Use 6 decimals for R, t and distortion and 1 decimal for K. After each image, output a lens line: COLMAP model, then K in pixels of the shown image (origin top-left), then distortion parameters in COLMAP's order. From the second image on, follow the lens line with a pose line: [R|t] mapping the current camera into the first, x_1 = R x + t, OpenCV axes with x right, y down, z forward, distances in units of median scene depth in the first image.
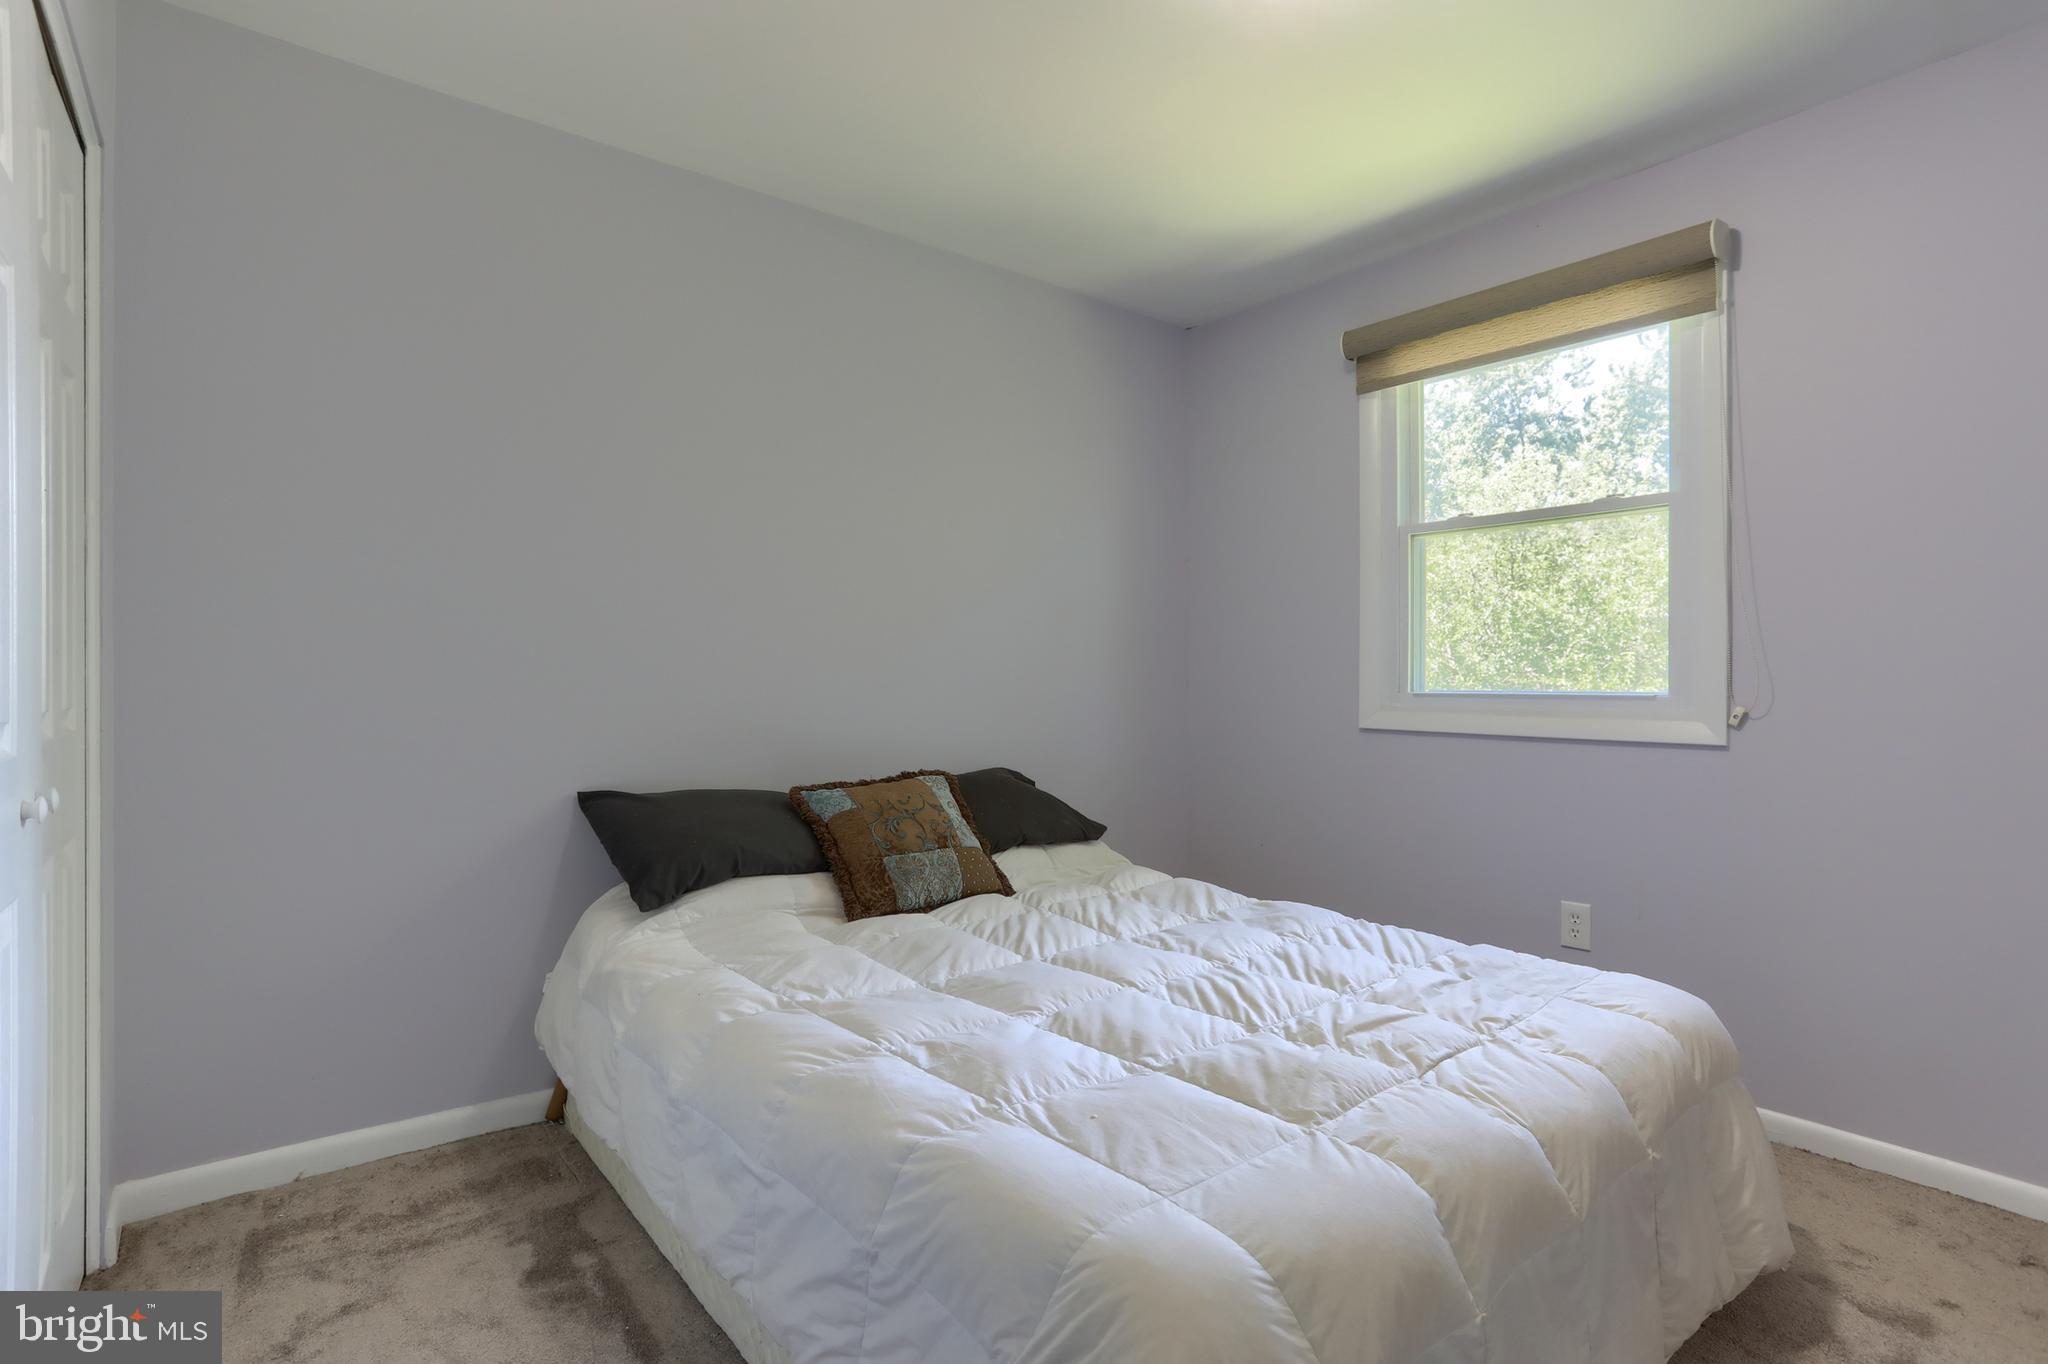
lens RADIAL K [[1019.9, 0, 1020.5], [0, 1019.9, 672.9], [0, 0, 1]] dist [-0.058403, 0.036997]
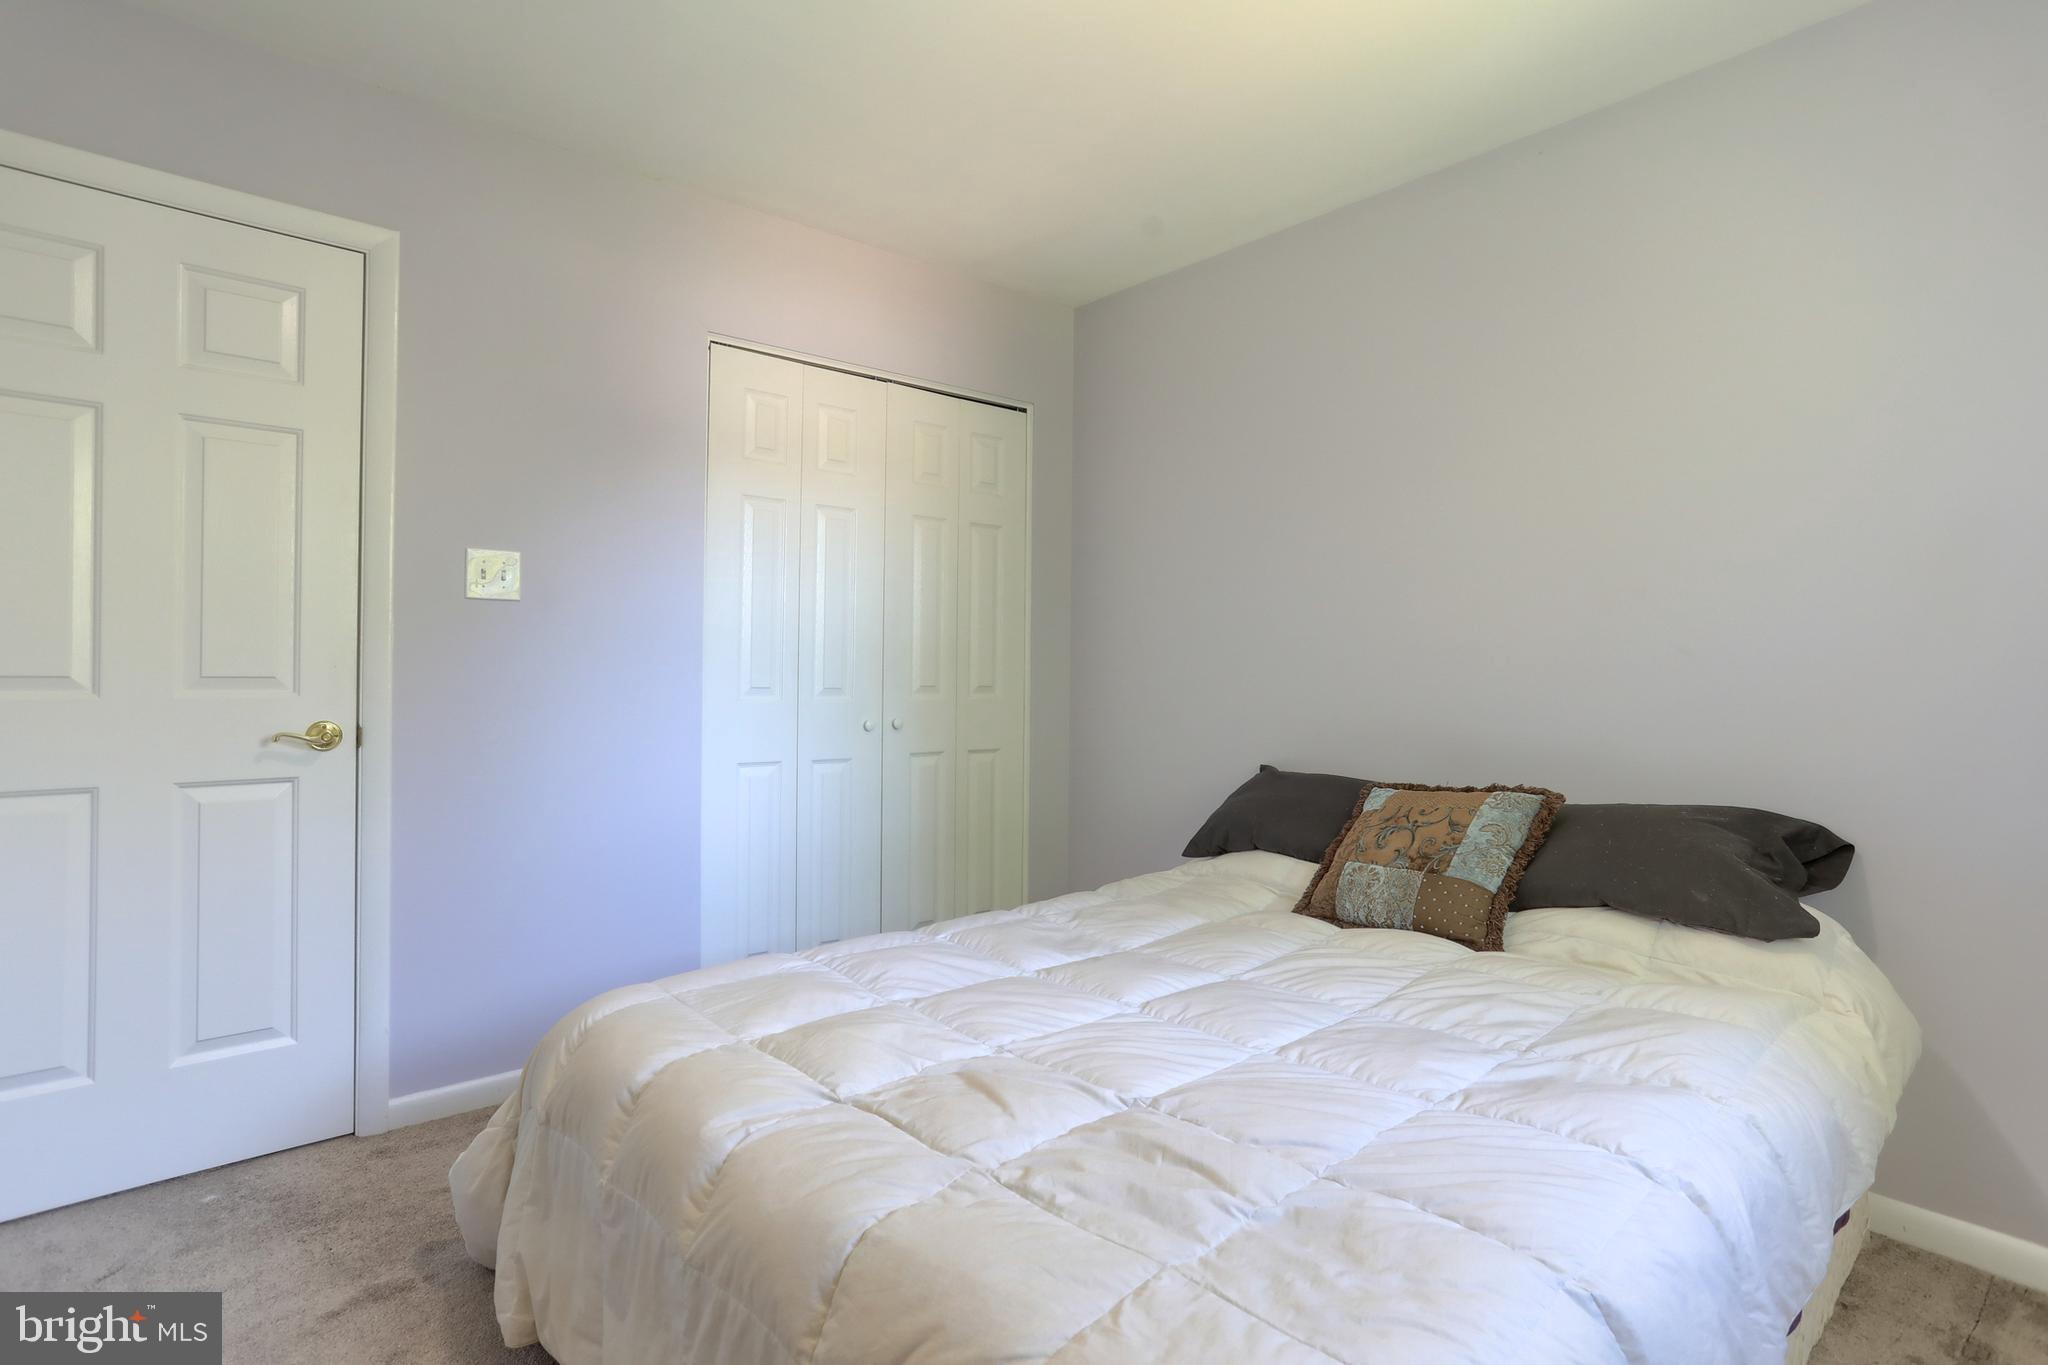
lens RADIAL K [[1019.9, 0, 1020.5], [0, 1019.9, 673.4], [0, 0, 1]] dist [-0.058403, 0.036997]
pose [[0.034801, -0.004905, -0.999382, 1.043977], [-0.005984, 0.999969, -0.005116, 0.020915], [0.999376, 0.006158, 0.034771, 0.900642]]
